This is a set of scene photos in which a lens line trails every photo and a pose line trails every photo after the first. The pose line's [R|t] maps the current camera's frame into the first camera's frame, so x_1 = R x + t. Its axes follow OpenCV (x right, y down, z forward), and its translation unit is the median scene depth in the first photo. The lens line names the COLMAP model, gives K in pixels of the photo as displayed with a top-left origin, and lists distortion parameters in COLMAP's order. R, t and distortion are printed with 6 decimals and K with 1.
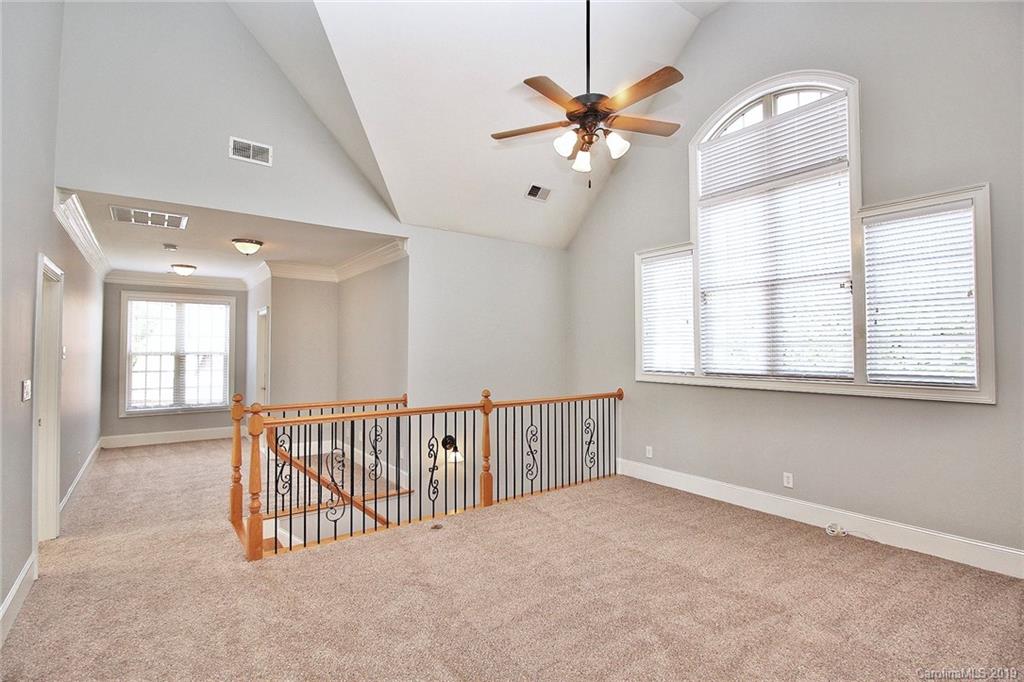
lens RADIAL K [[487.0, 0, 514.2], [0, 487.0, 336.3], [0, 0, 1]] dist [0.013405, -0.019045]
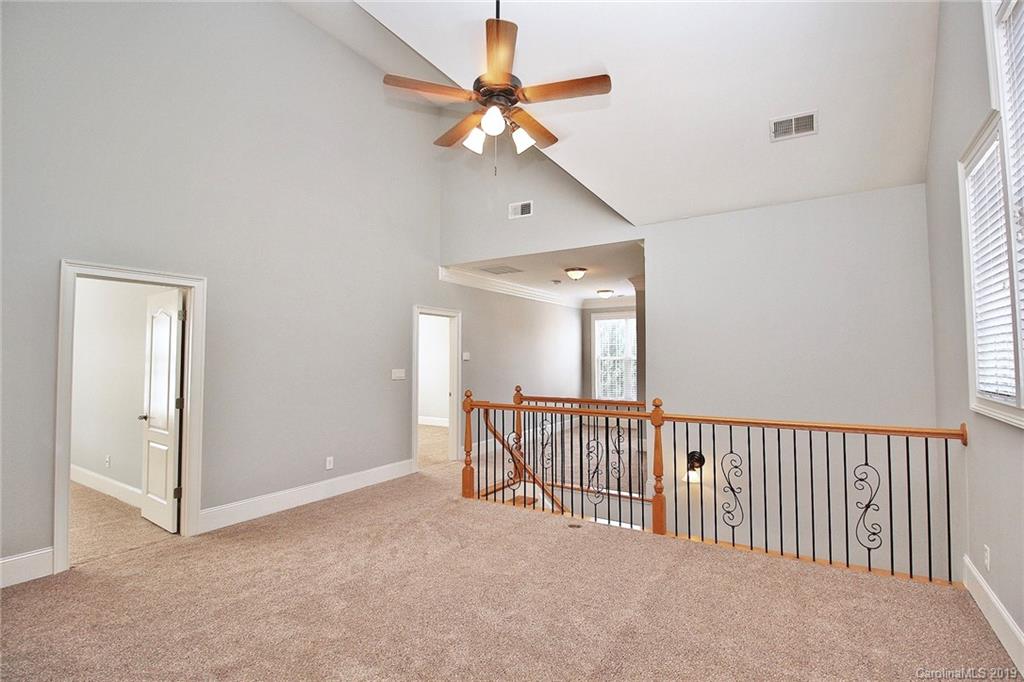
lens RADIAL K [[454.0, 0, 509.8], [0, 454.0, 339.6], [0, 0, 1]] dist [-0.000606, -0.013921]
pose [[0.367913, -0.035709, -0.929174, 0.516433], [0.033697, 0.999118, -0.025055, 0.015092], [0.929249, -0.022092, 0.368792, 0.401821]]
